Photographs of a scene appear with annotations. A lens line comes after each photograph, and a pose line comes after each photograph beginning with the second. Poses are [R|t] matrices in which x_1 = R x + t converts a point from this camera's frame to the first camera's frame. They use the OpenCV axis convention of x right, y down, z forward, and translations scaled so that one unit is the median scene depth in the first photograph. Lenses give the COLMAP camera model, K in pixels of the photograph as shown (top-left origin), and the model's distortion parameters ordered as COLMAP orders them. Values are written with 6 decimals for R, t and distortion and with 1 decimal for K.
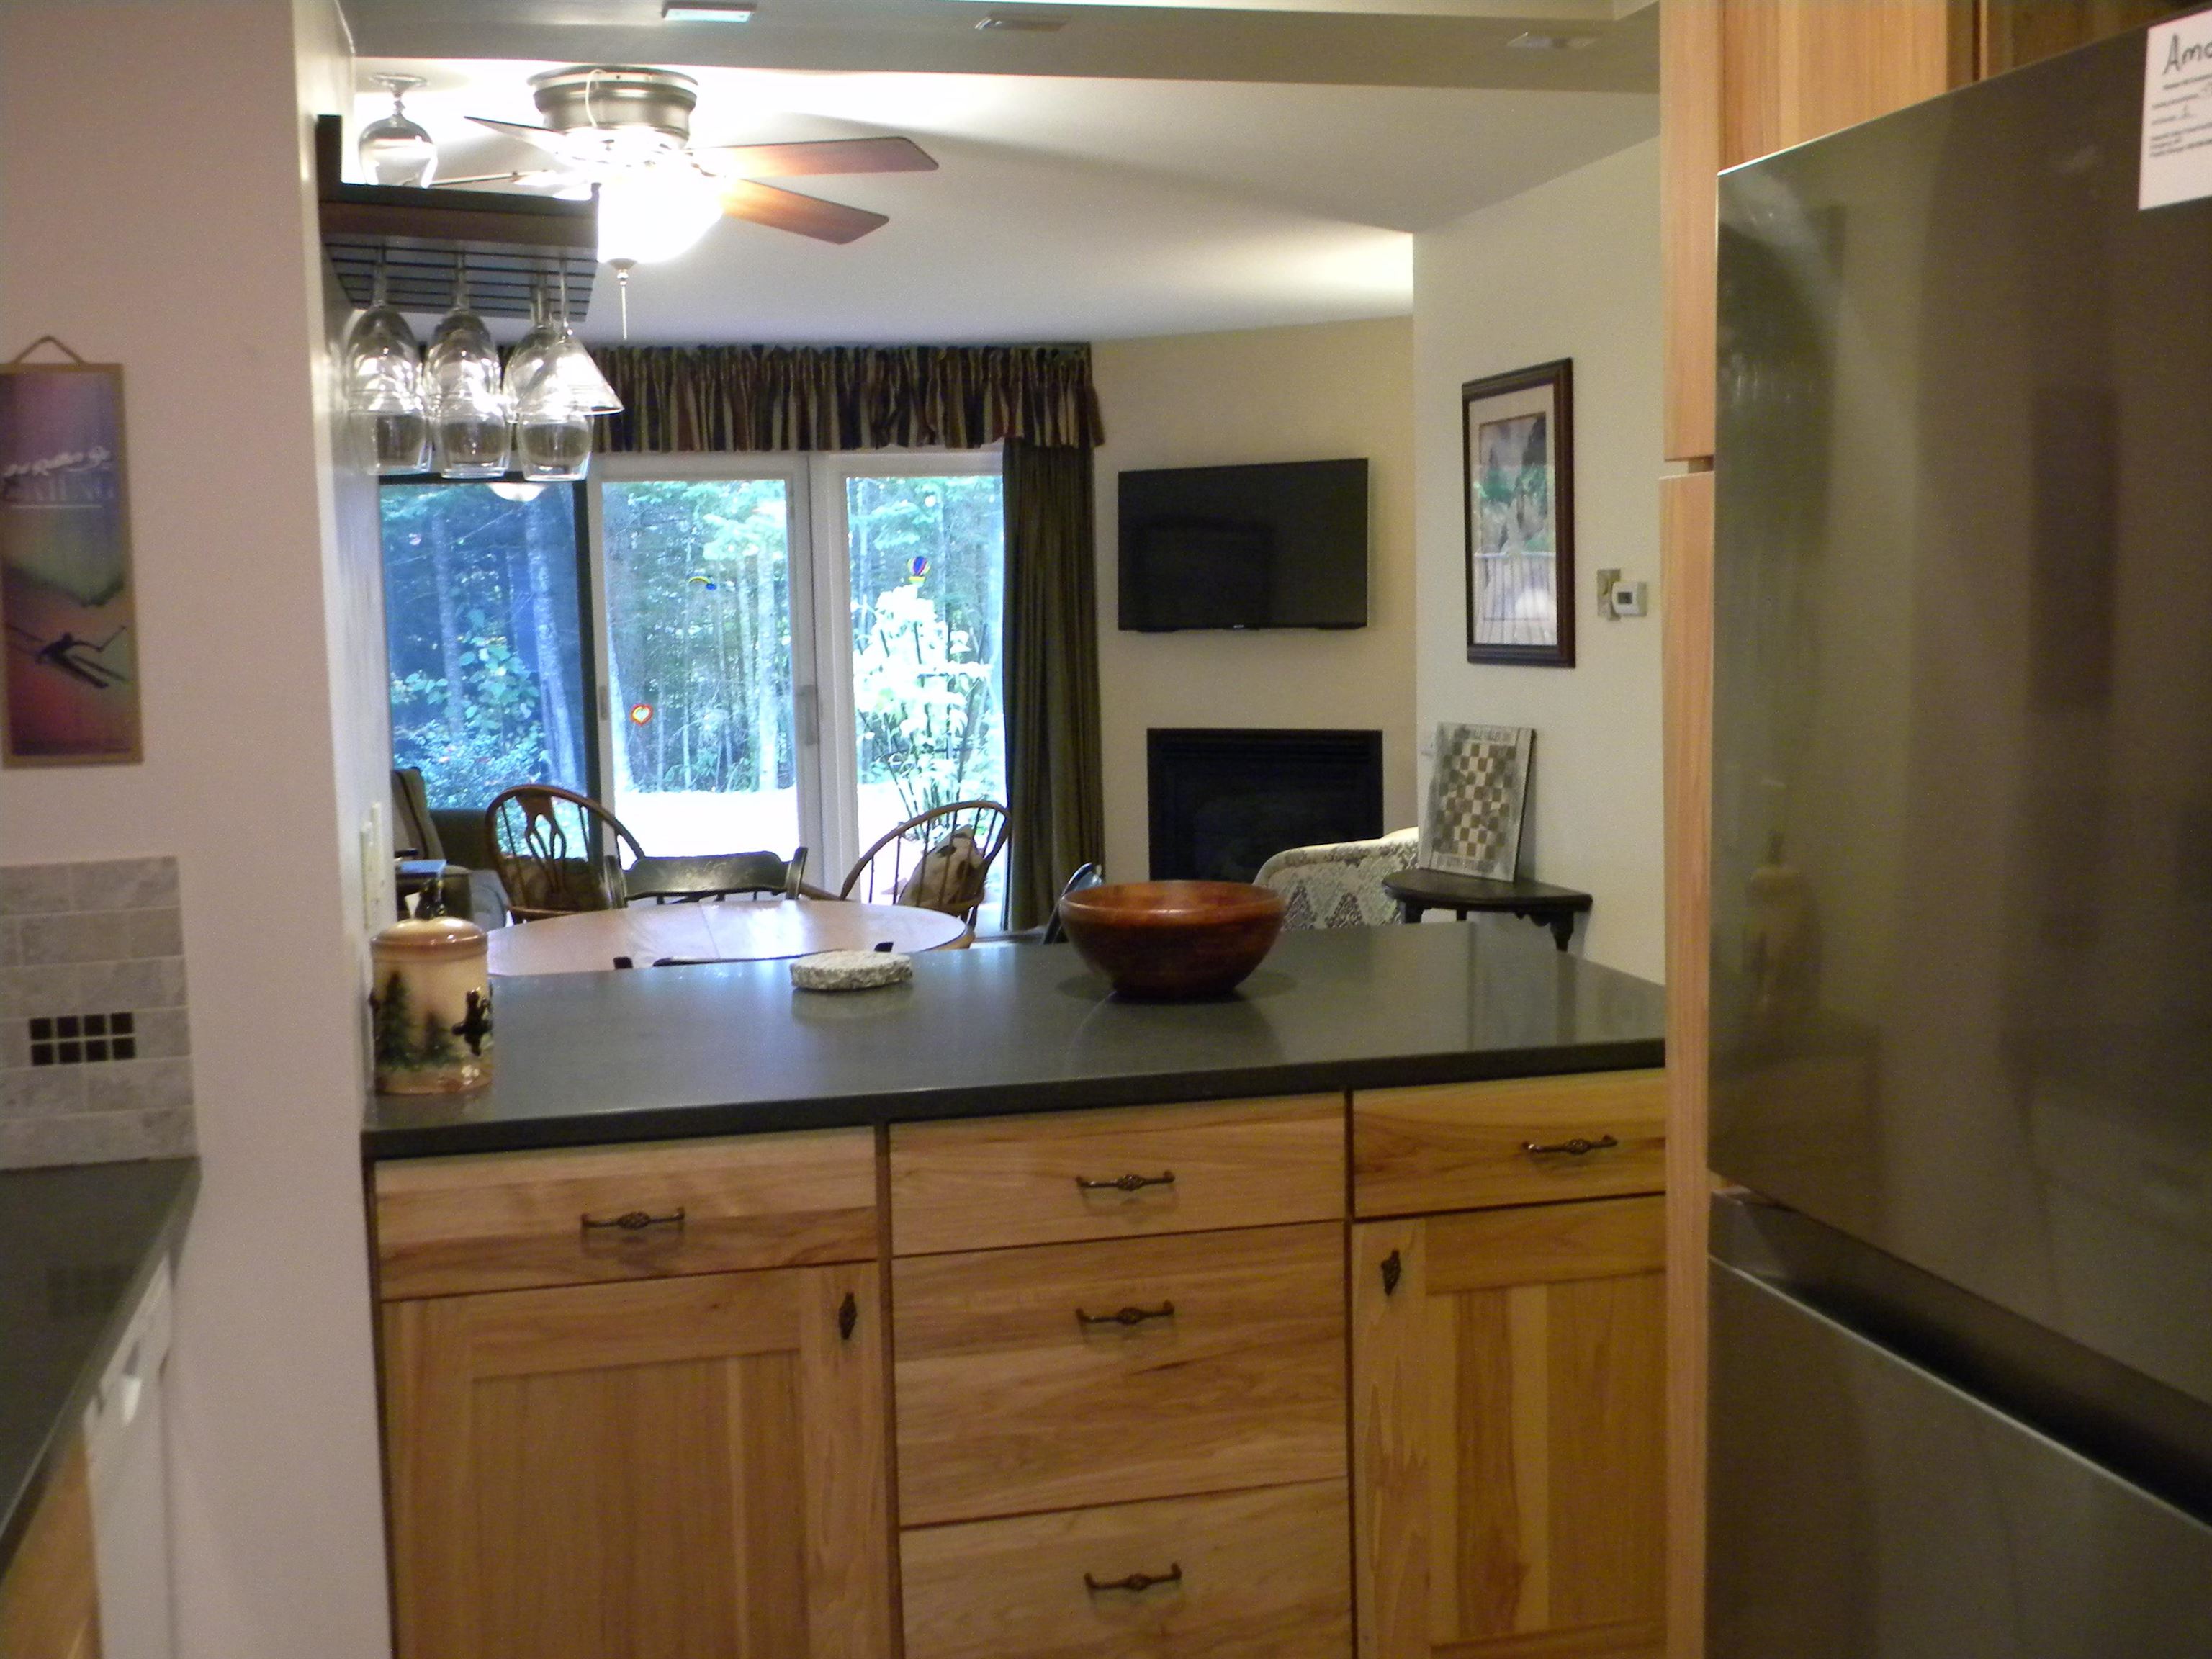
lens RADIAL K [[2445.3, 0, 1104.3], [0, 2445.3, 832.4], [0, 0, 1]] dist [-0.002093, 0.000000]
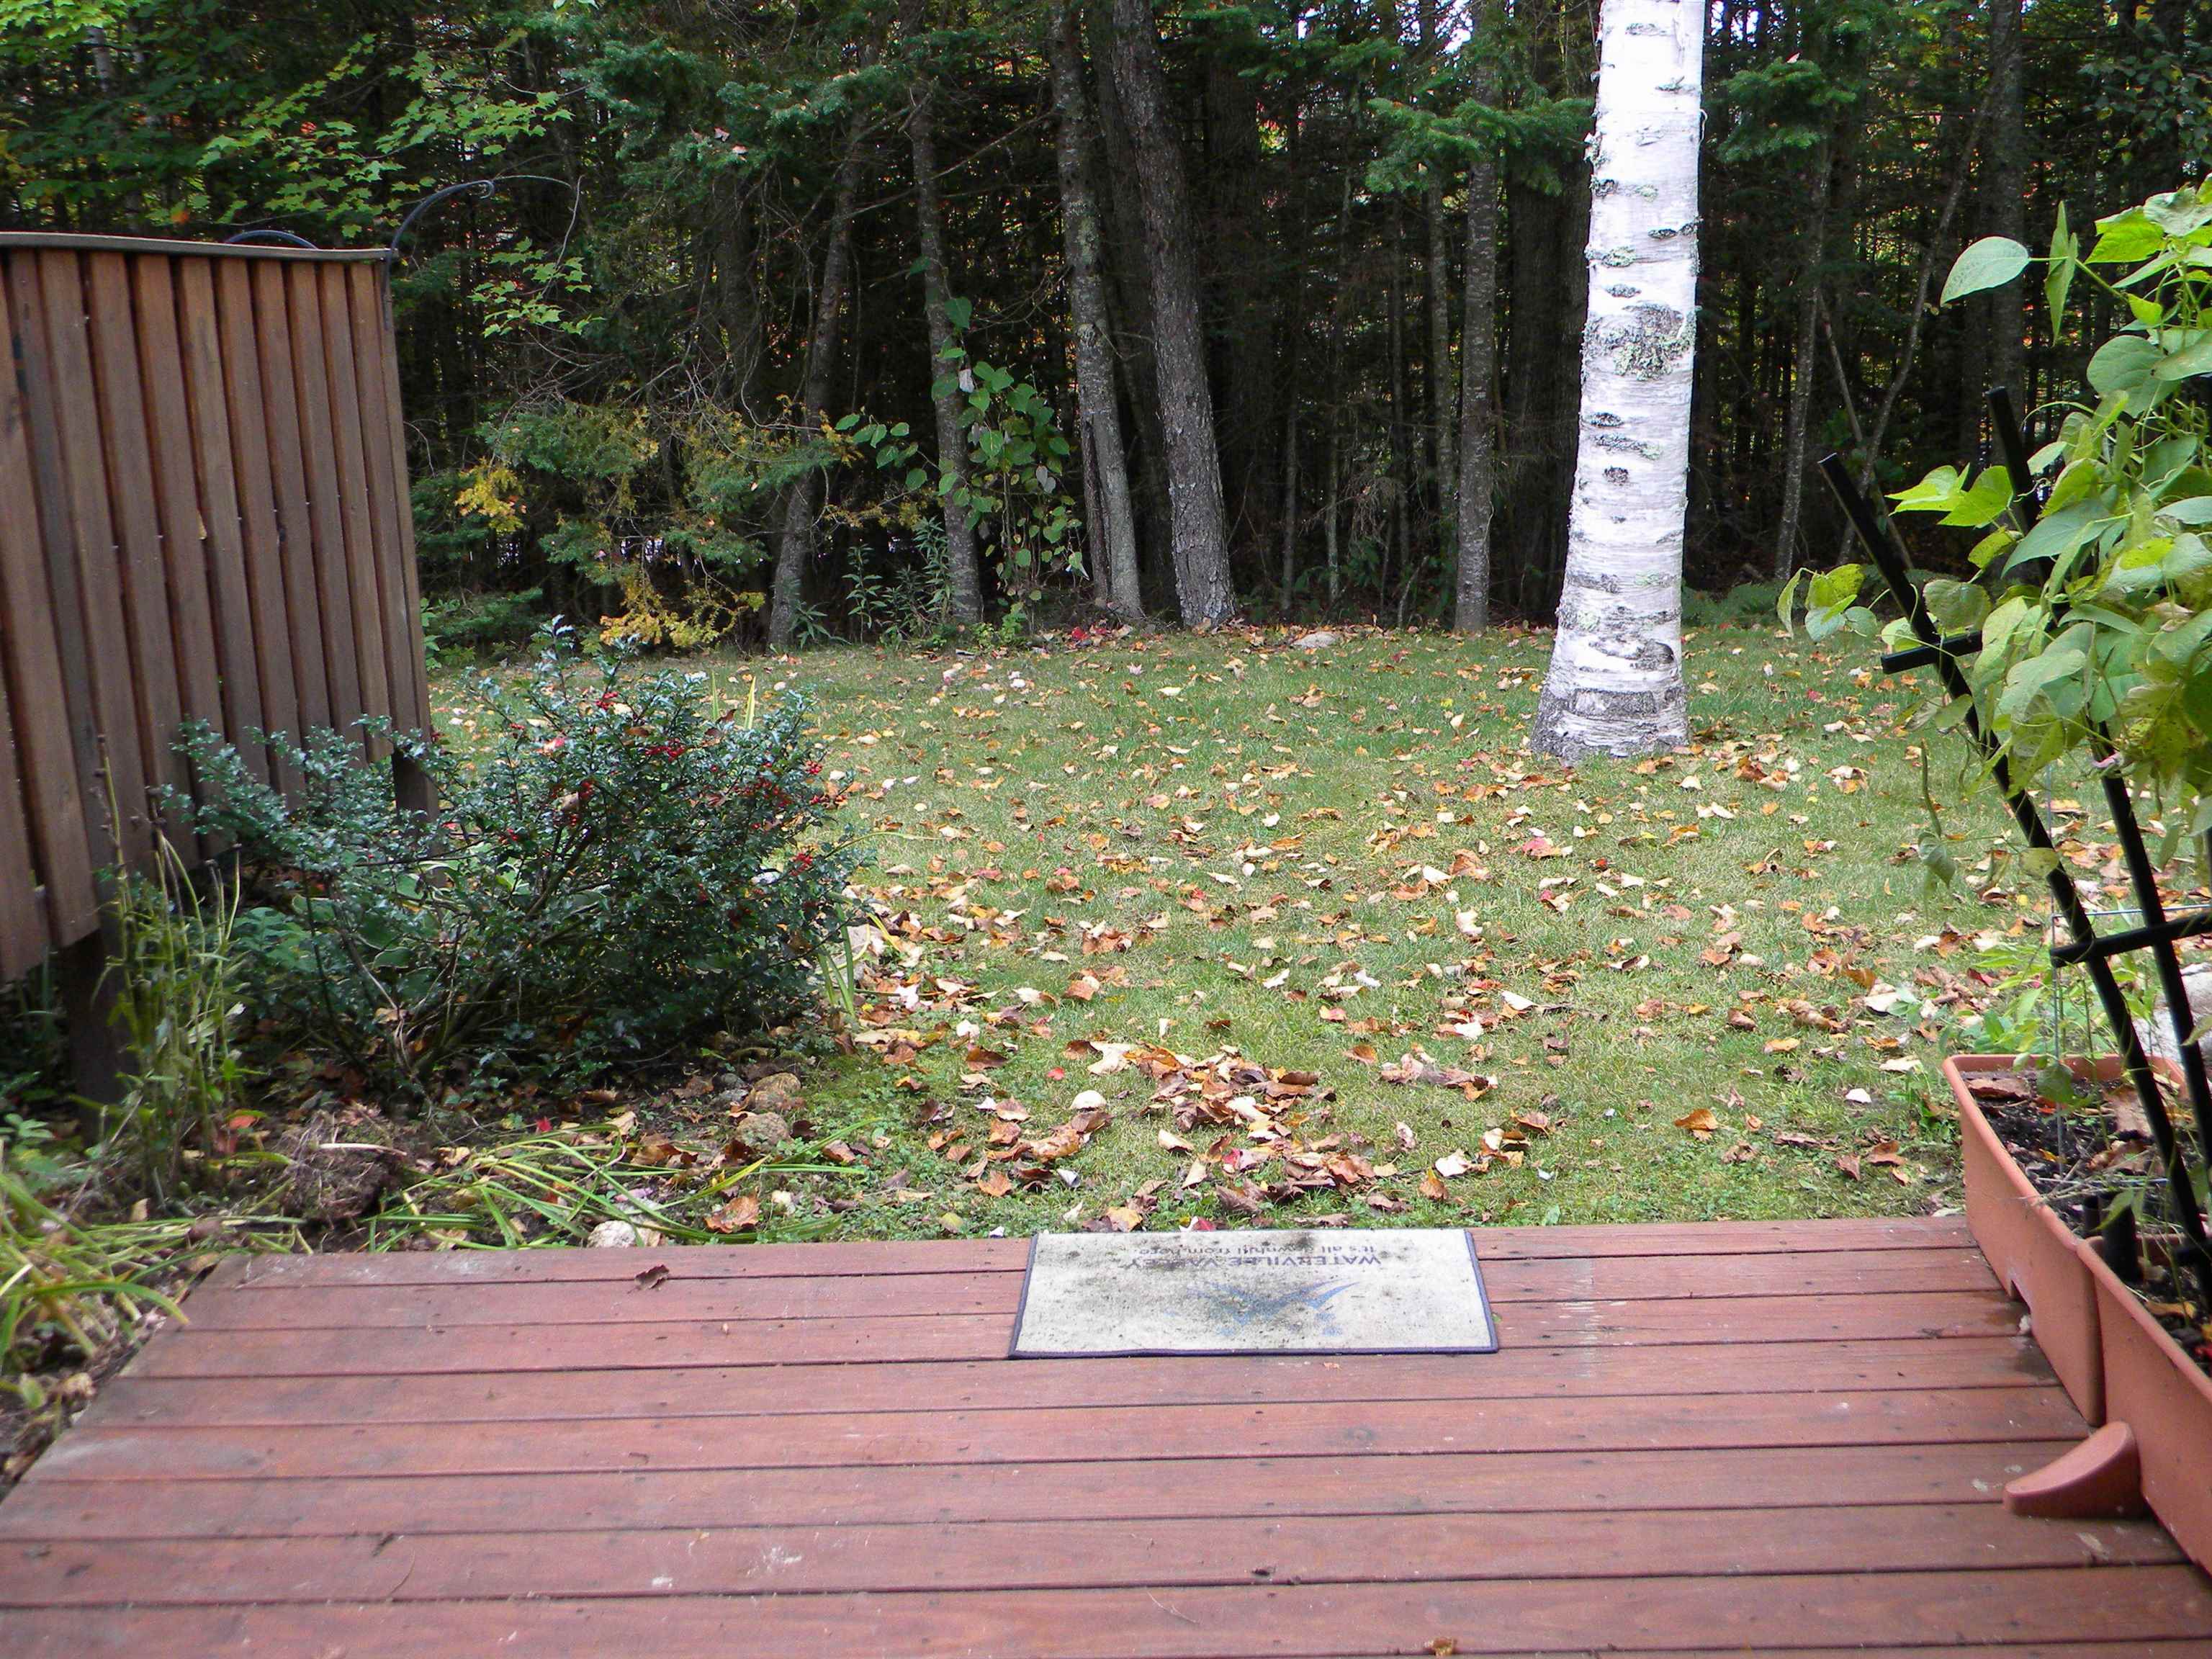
lens RADIAL K [[2445.3, 0, 1106.2], [0, 2445.3, 829.8], [0, 0, 1]] dist [-0.002093, 0.000000]
pose [[0.962609, 0.053342, -0.265591, -0.067977], [-0.020110, 0.991787, 0.126307, -0.040266], [0.270147, -0.116244, 0.955776, 0.445448]]
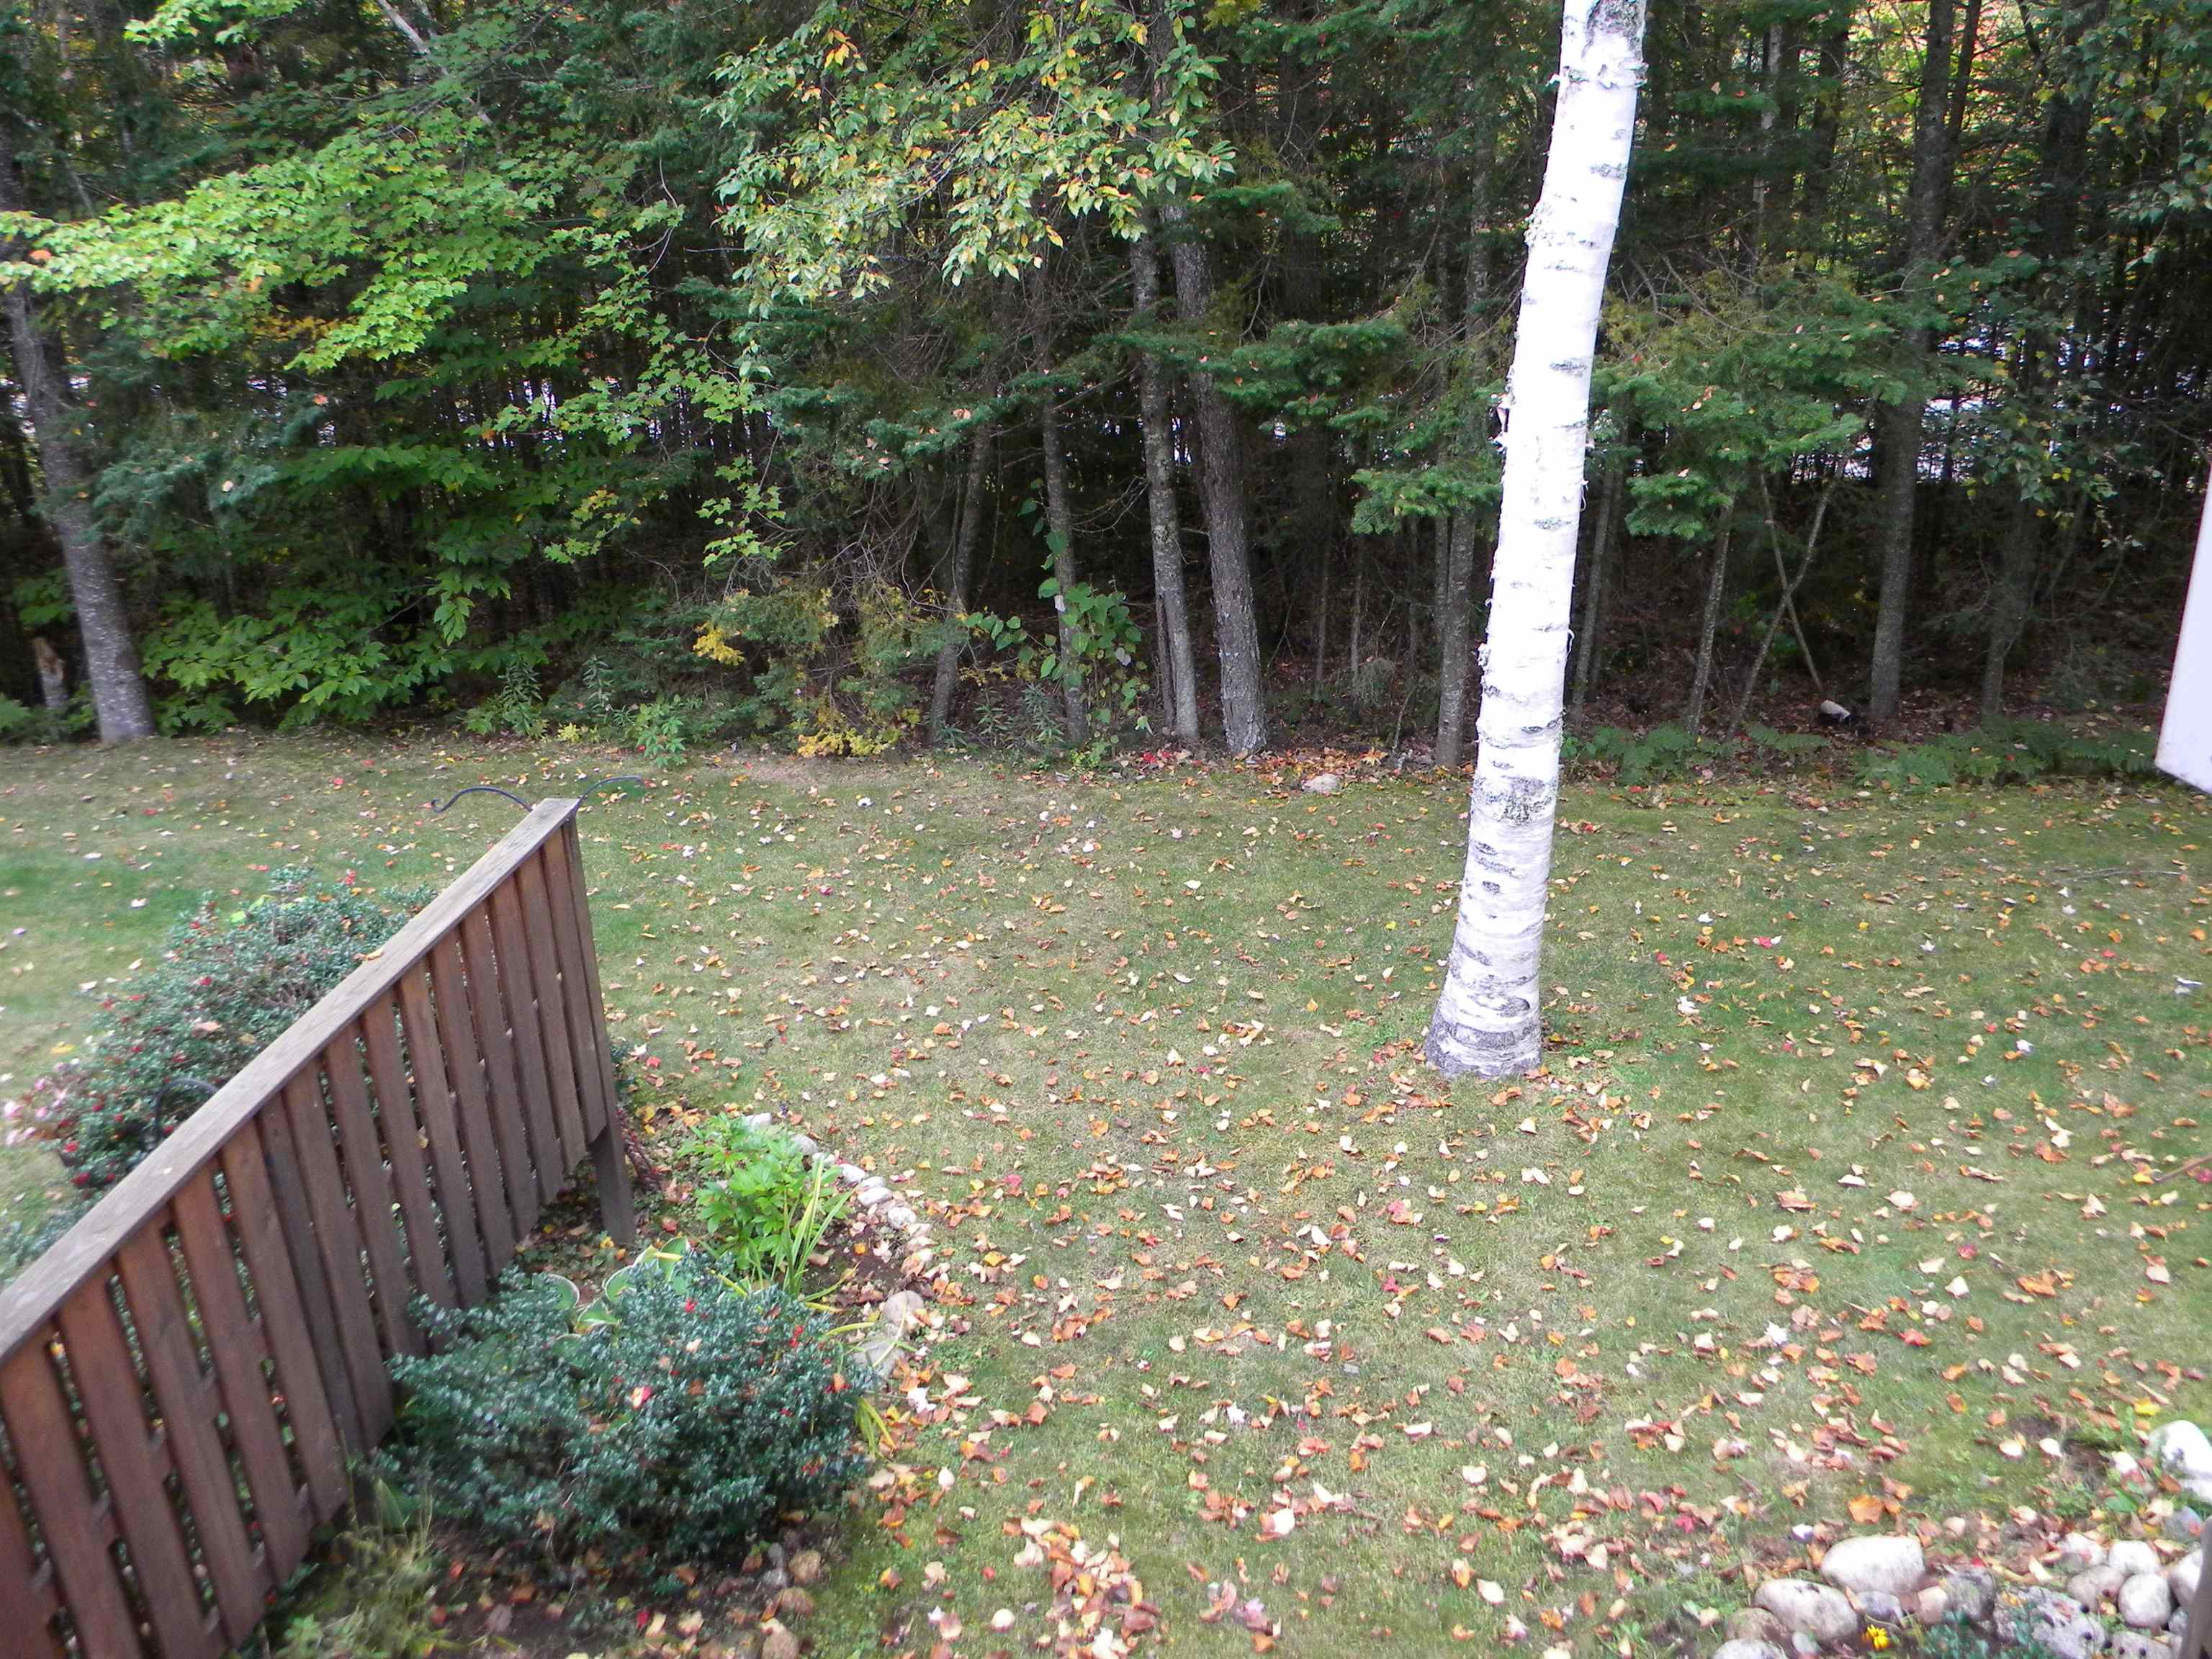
lens RADIAL K [[1837.4, 0, 1102.9], [0, 1837.4, 833.0], [0, 0, 1]] dist [0.011227, -0.006622]
pose [[0.933712, 0.135888, -0.331235, -0.047241], [-0.033082, 0.953960, 0.298105, -0.162133], [0.356494, -0.267386, 0.895219, 0.466656]]
